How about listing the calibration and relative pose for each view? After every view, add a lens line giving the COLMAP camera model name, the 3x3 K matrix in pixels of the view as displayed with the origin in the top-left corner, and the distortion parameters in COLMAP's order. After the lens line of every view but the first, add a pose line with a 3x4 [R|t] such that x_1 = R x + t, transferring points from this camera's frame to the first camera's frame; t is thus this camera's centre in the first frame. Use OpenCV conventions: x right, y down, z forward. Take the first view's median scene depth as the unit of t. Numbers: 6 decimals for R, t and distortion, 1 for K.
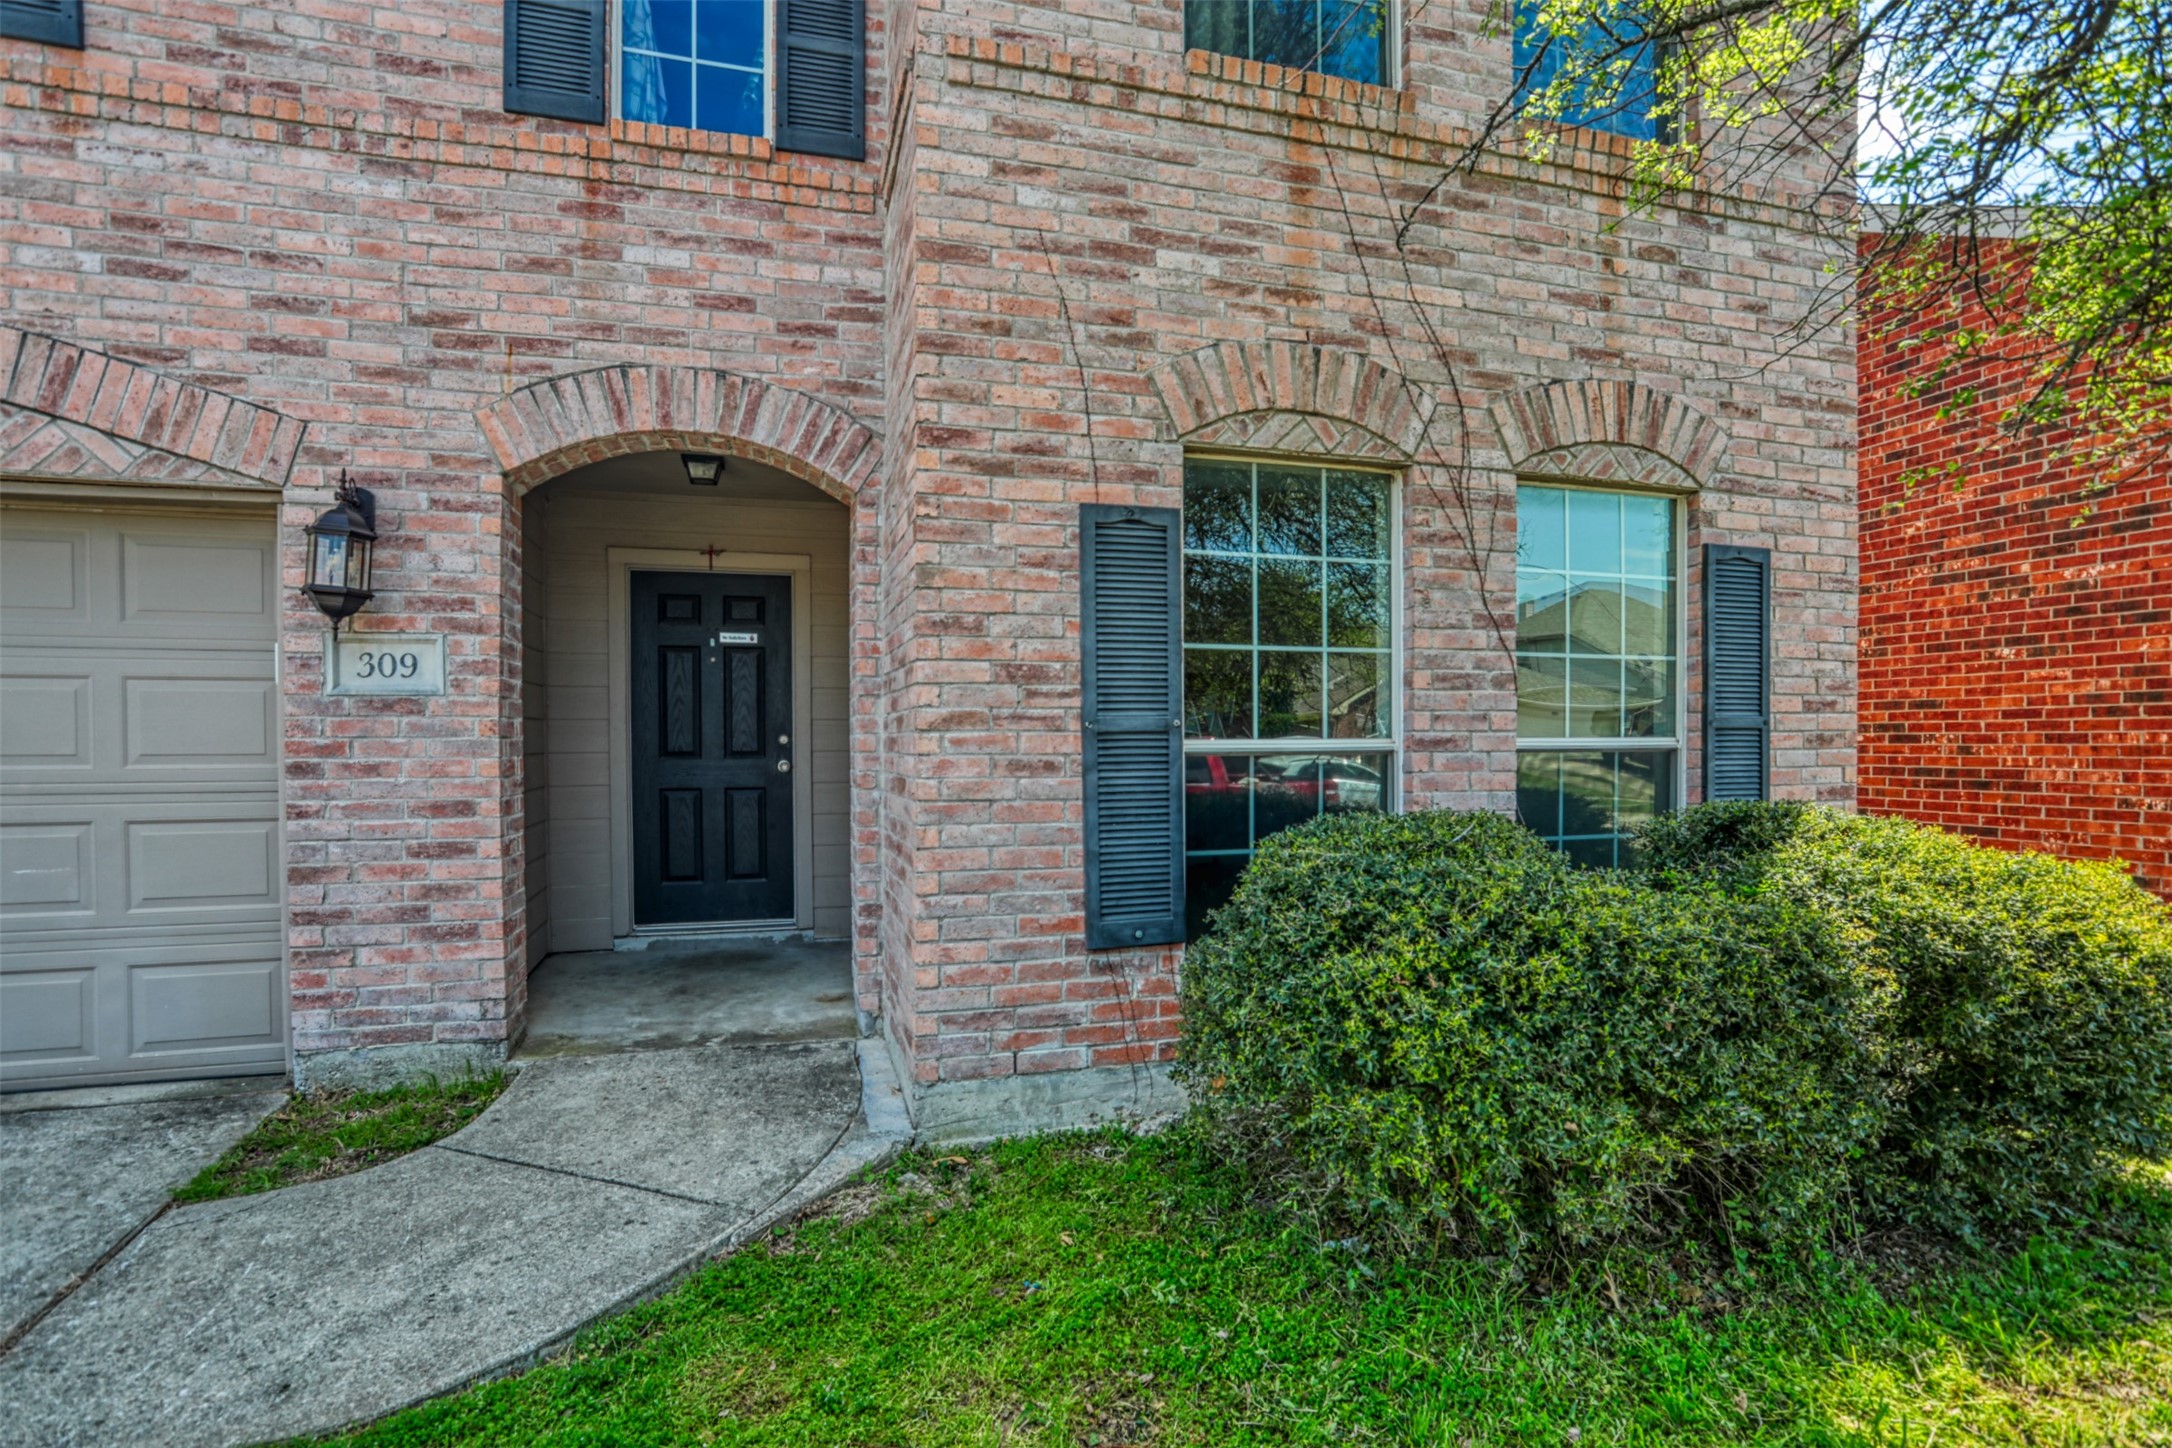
lens RADIAL K [[1087.4, 0, 1089.1], [0, 1087.4, 739.9], [0, 0, 1]] dist [-0.085248, 0.046340]
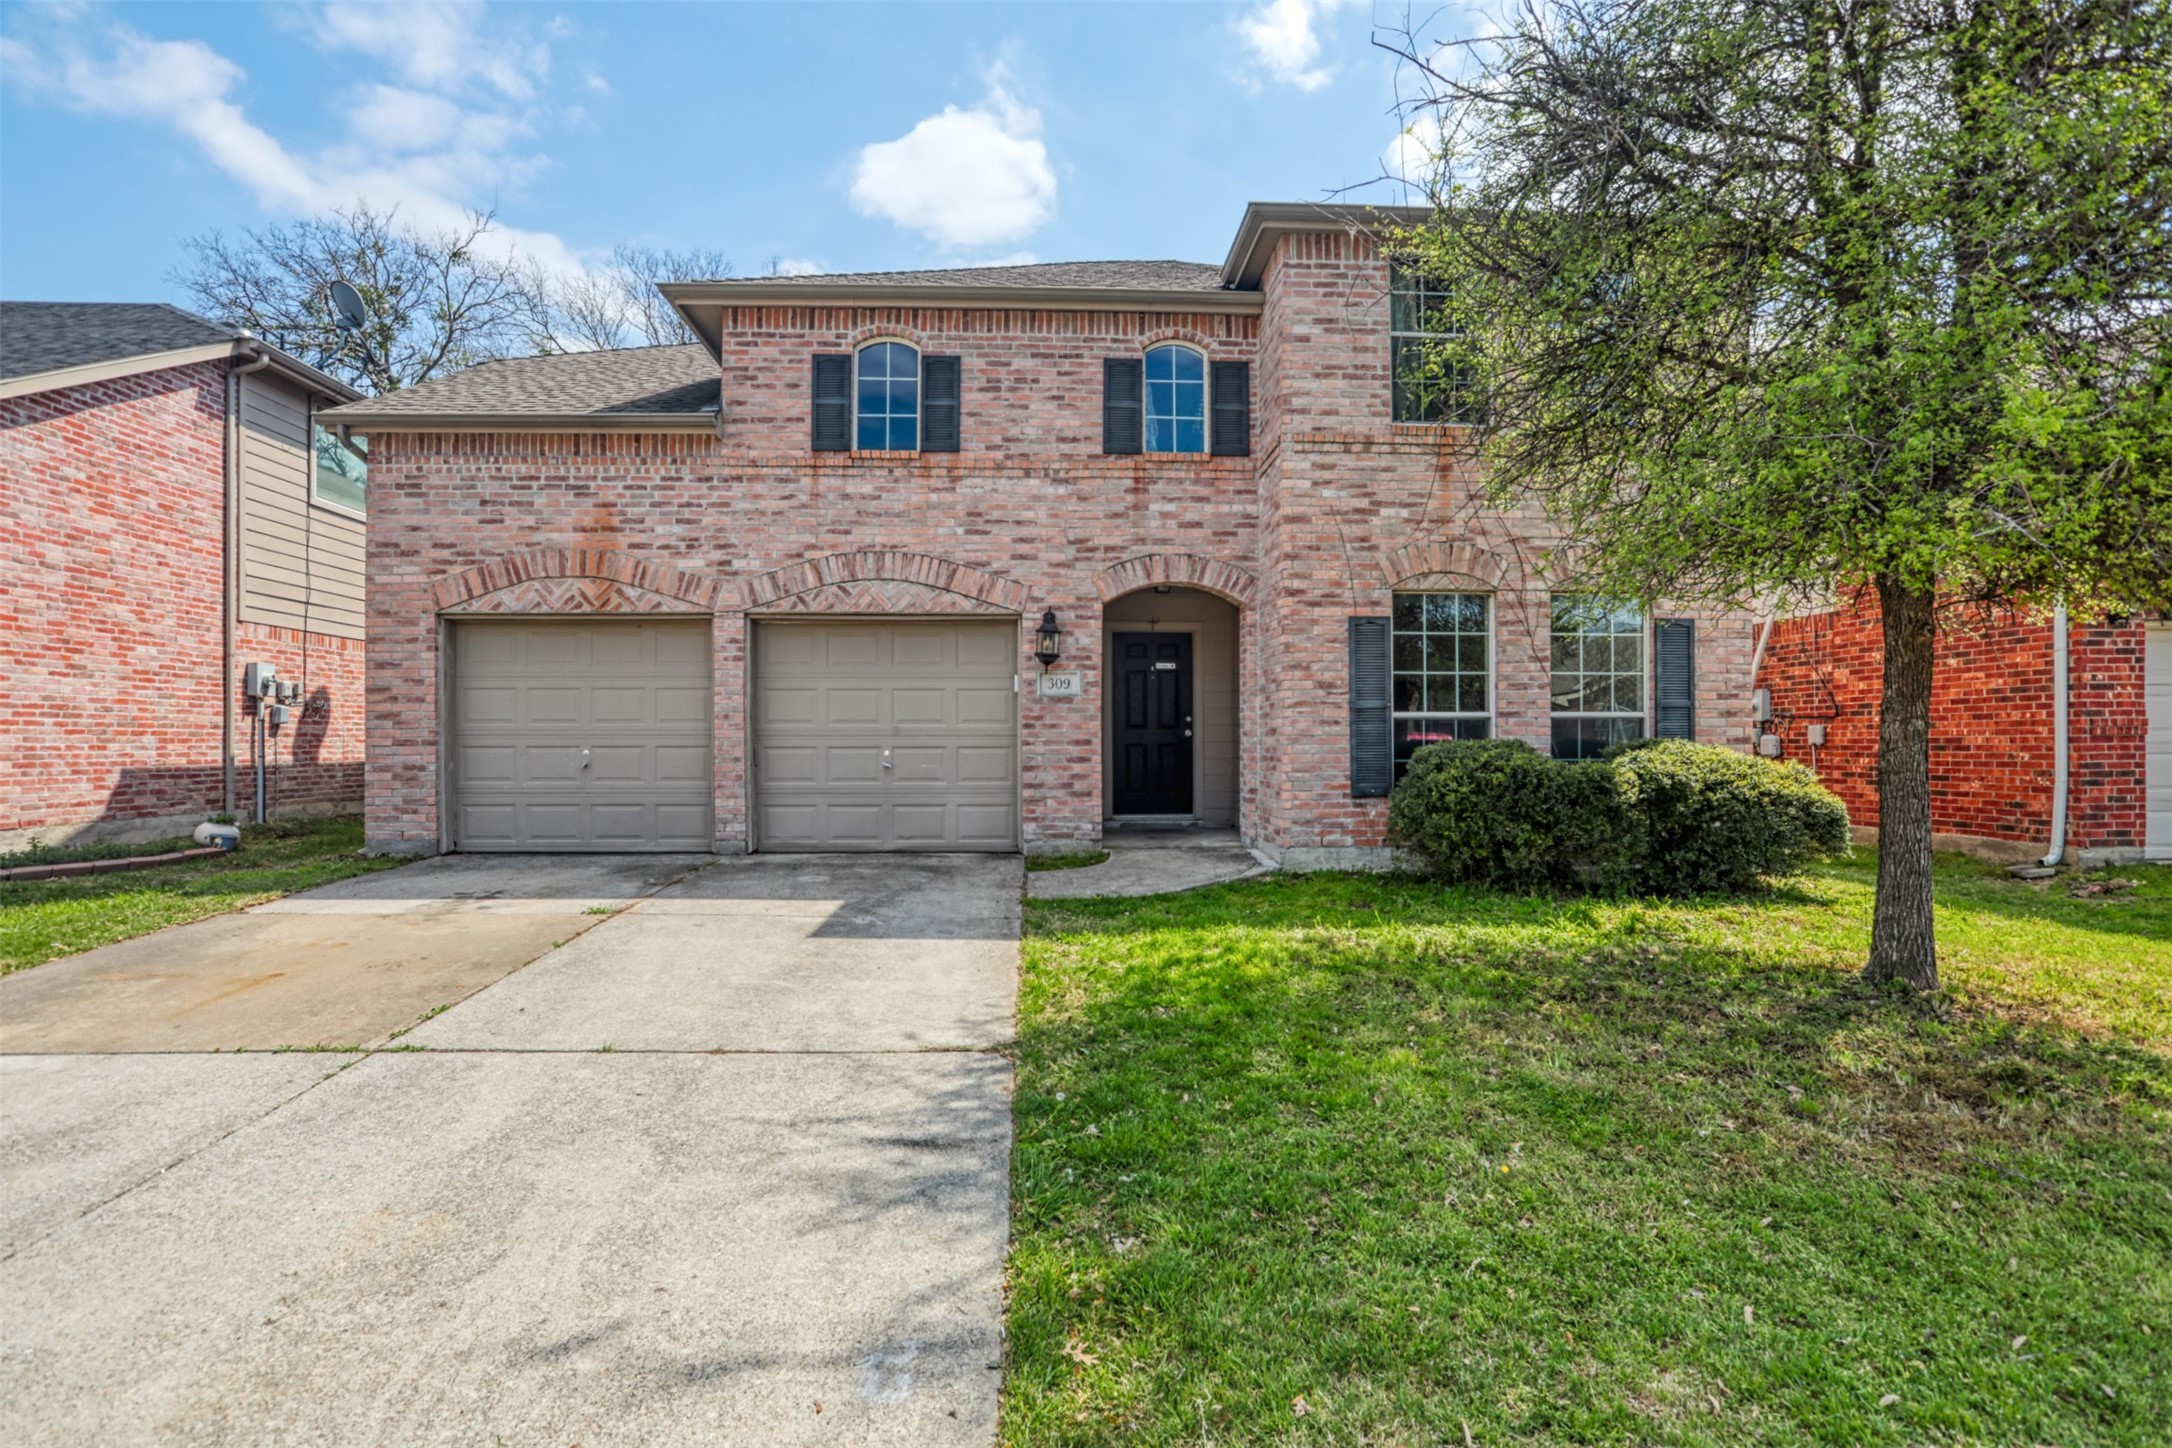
lens RADIAL K [[1087.4, 0, 1089.1], [0, 1087.4, 739.9], [0, 0, 1]] dist [-0.085248, 0.046340]
pose [[0.970887, 0.000856, -0.239538, 0.007519], [-0.001566, 0.999995, -0.002775, 0.067431], [0.239534, 0.003069, 0.970883, -1.438141]]
